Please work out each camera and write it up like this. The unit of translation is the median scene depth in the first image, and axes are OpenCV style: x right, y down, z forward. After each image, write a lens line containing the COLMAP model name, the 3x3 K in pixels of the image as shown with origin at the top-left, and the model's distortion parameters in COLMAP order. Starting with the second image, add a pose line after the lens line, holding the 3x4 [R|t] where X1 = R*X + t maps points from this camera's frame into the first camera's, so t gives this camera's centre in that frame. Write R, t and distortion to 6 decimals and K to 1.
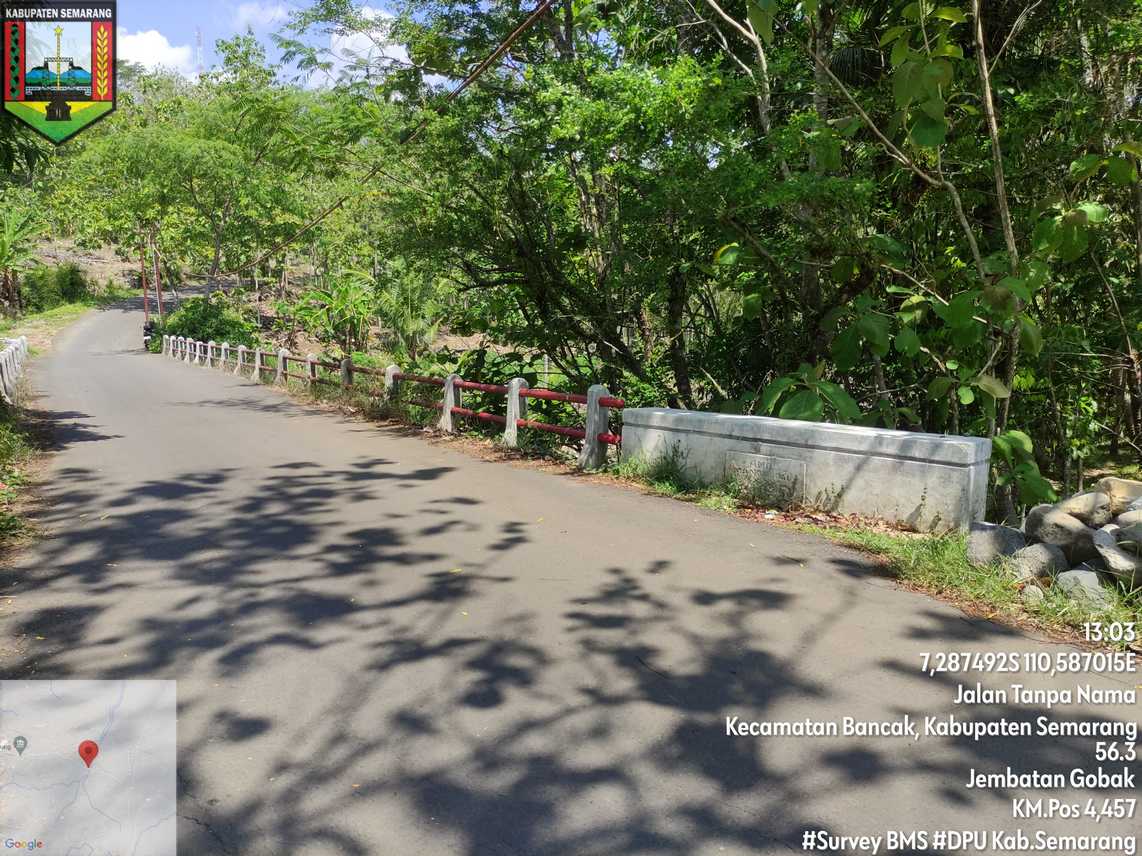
lens RADIAL K [[834.6, 0, 567.6], [0, 834.6, 429.4], [0, 0, 1]] dist [0.058209, -0.063974]
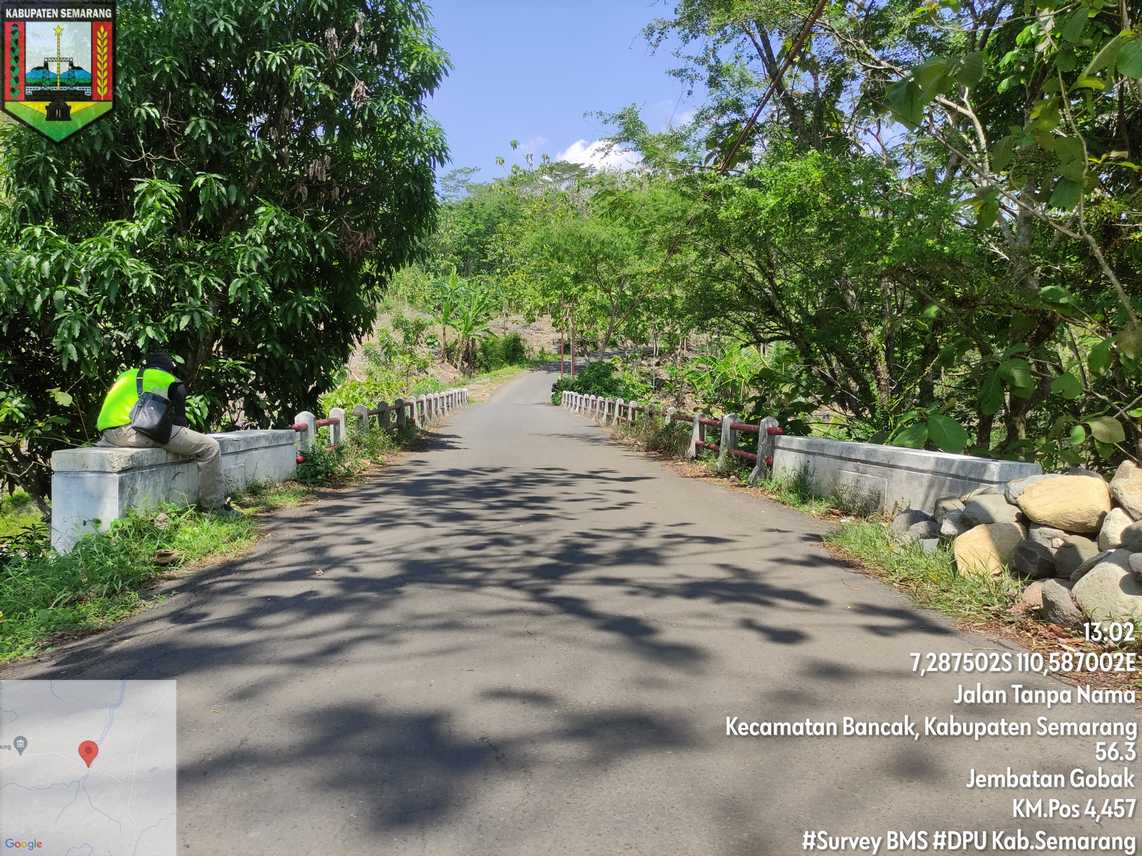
lens RADIAL K [[834.6, 0, 564.6], [0, 834.6, 420.7], [0, 0, 1]] dist [0.058209, -0.063974]
pose [[0.886177, 0.043331, -0.461316, 0.193822], [-0.084834, 0.993961, -0.069602, 0.035483], [0.455514, 0.100815, 0.884502, -0.111427]]
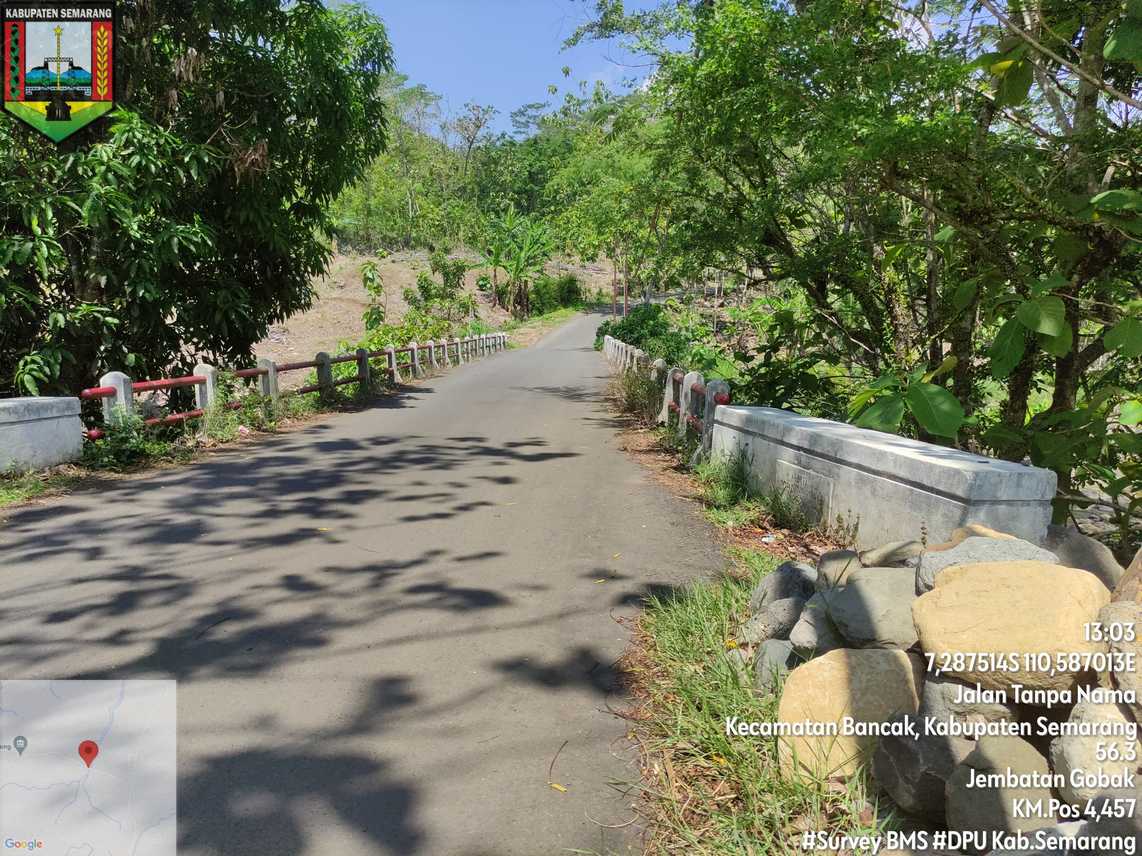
lens RADIAL K [[834.6, 0, 568.0], [0, 834.6, 425.5], [0, 0, 1]] dist [0.058209, -0.063974]
pose [[0.843666, 0.082469, -0.530497, 0.224320], [-0.089971, 0.995875, 0.011730, 0.000554], [0.529276, 0.037833, 0.847606, 0.091010]]
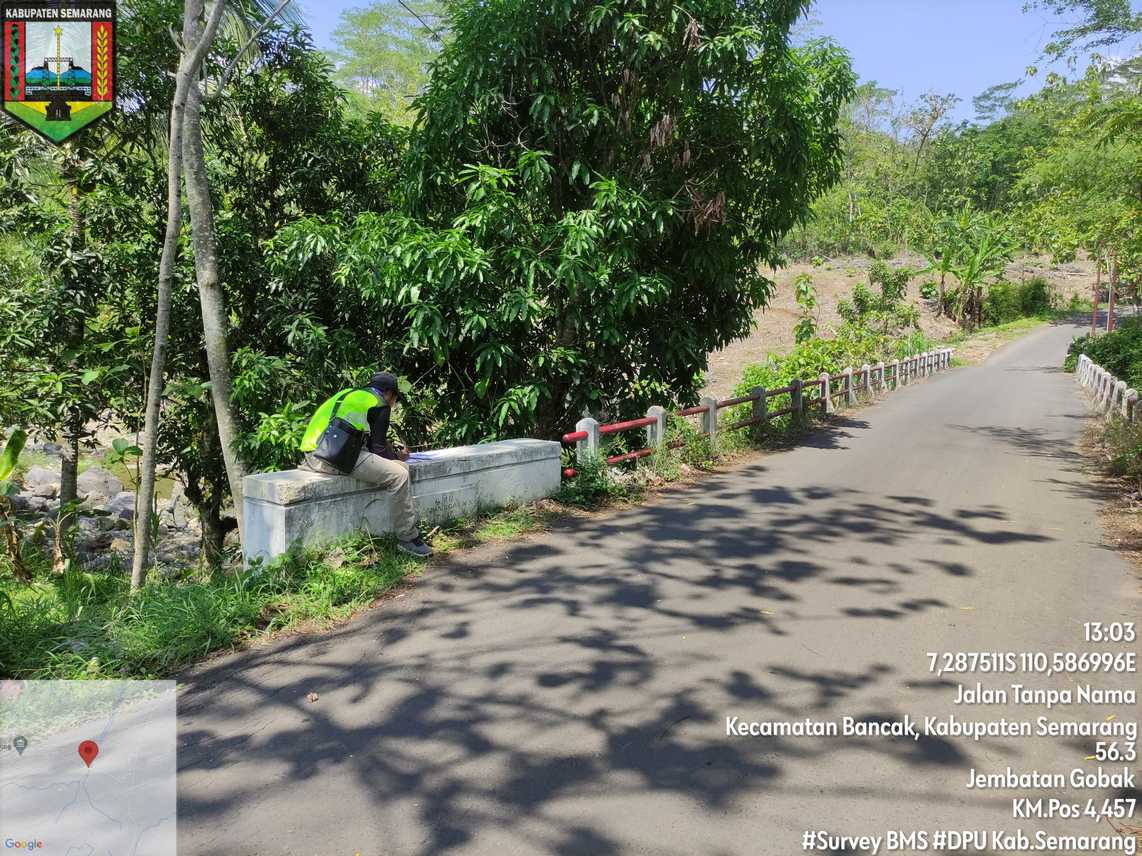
lens RADIAL K [[834.6, 0, 571.2], [0, 834.6, 432.7], [0, 0, 1]] dist [0.058209, -0.063974]
pose [[0.489709, 0.133880, -0.861546, 0.214198], [-0.141181, 0.987276, 0.073170, -0.033499], [0.860379, 0.085802, 0.502380, 0.076945]]
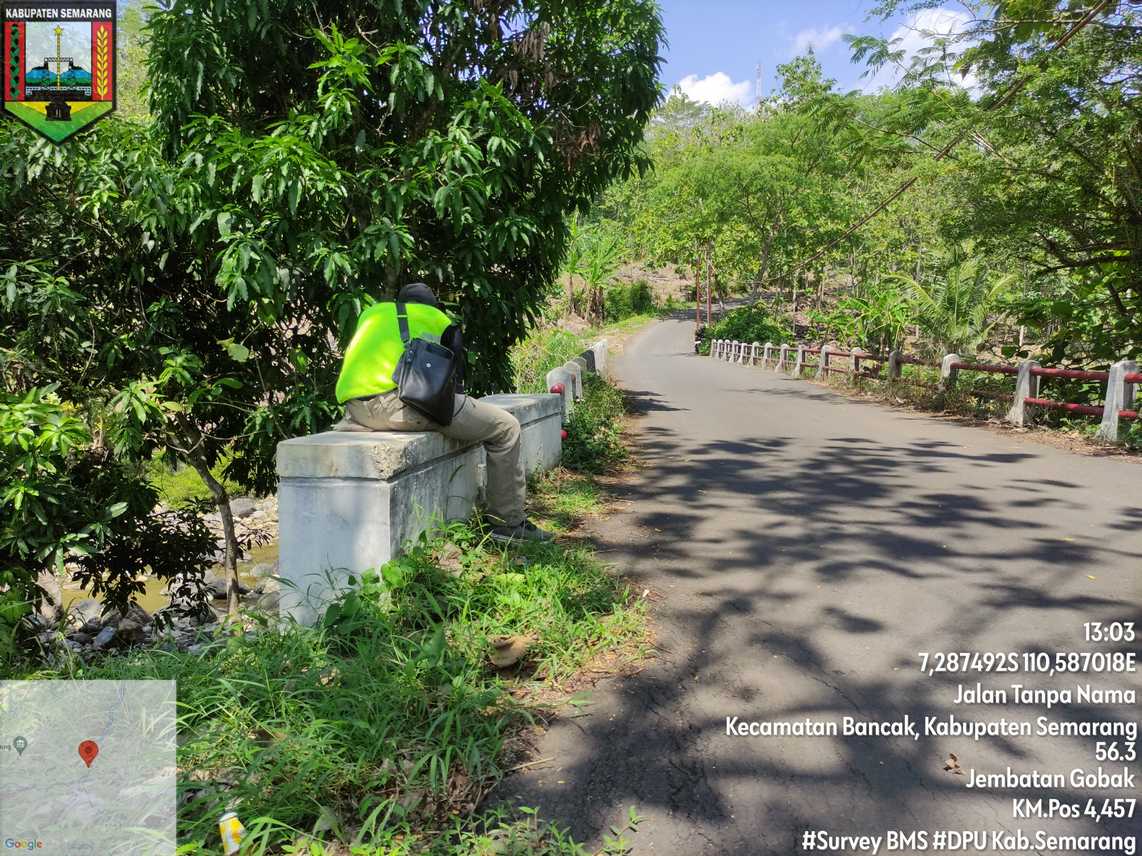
lens RADIAL K [[834.6, 0, 571.4], [0, 834.6, 429.0], [0, 0, 1]] dist [0.058209, -0.063974]
pose [[0.824292, 0.070193, -0.561796, -0.025301], [-0.079547, 0.996800, 0.007829, 0.030457], [0.560548, 0.038235, 0.827239, -0.003317]]
